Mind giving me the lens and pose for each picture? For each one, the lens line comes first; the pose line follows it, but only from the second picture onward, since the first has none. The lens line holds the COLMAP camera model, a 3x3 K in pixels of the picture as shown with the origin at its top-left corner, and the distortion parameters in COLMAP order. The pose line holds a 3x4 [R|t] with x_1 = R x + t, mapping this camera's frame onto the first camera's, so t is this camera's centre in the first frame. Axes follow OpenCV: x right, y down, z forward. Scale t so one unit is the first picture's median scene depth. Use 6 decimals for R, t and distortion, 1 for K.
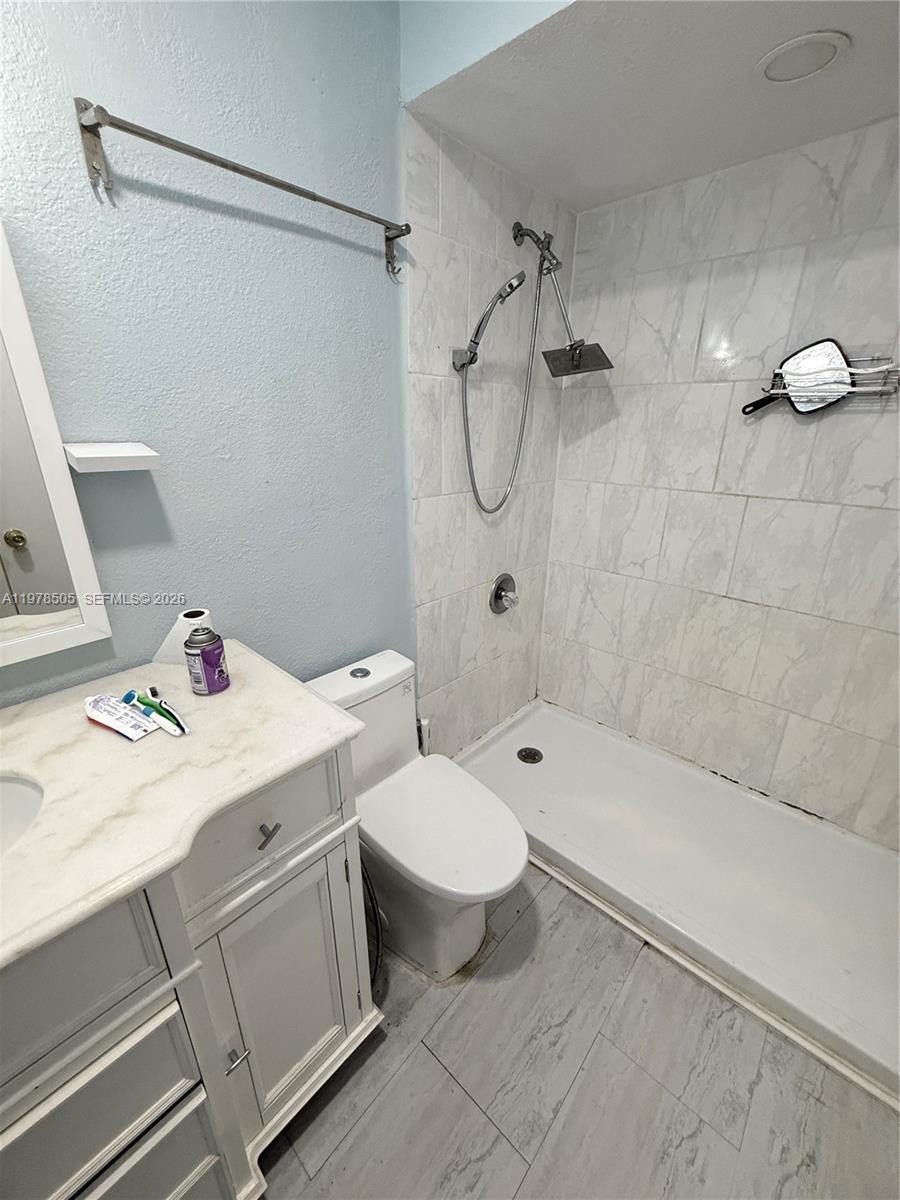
lens RADIAL K [[471.9, 0, 450.4], [0, 471.9, 600.9], [0, 0, 1]] dist [-0.005188, 0.000358]
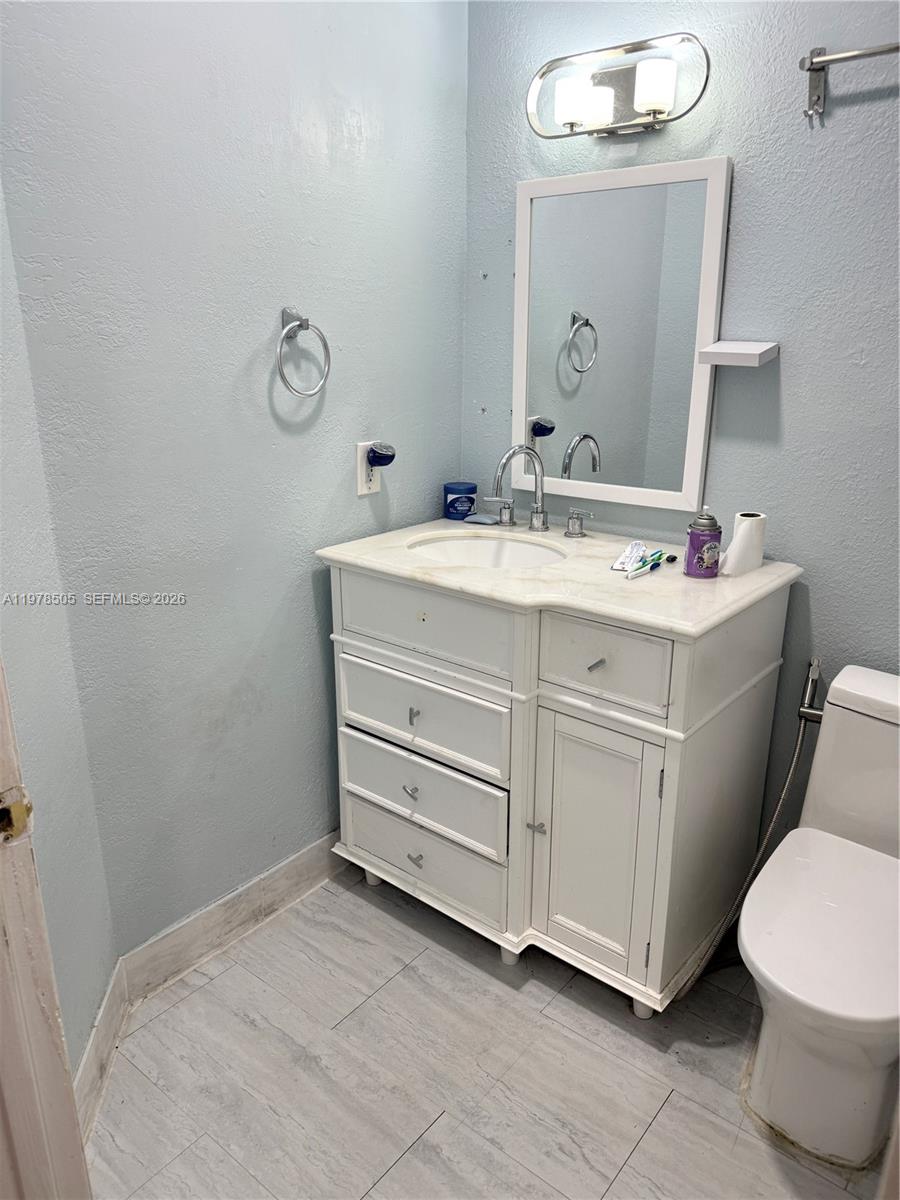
lens RADIAL K [[840.3, 0, 456.6], [0, 840.3, 601.7], [0, 0, 1]] dist [-0.007111, -0.012572]
pose [[0.052824, 0.305646, -0.950679, 1.209683], [-0.340961, 0.900317, 0.270509, -0.077960], [0.938592, 0.309854, 0.151772, 0.220904]]
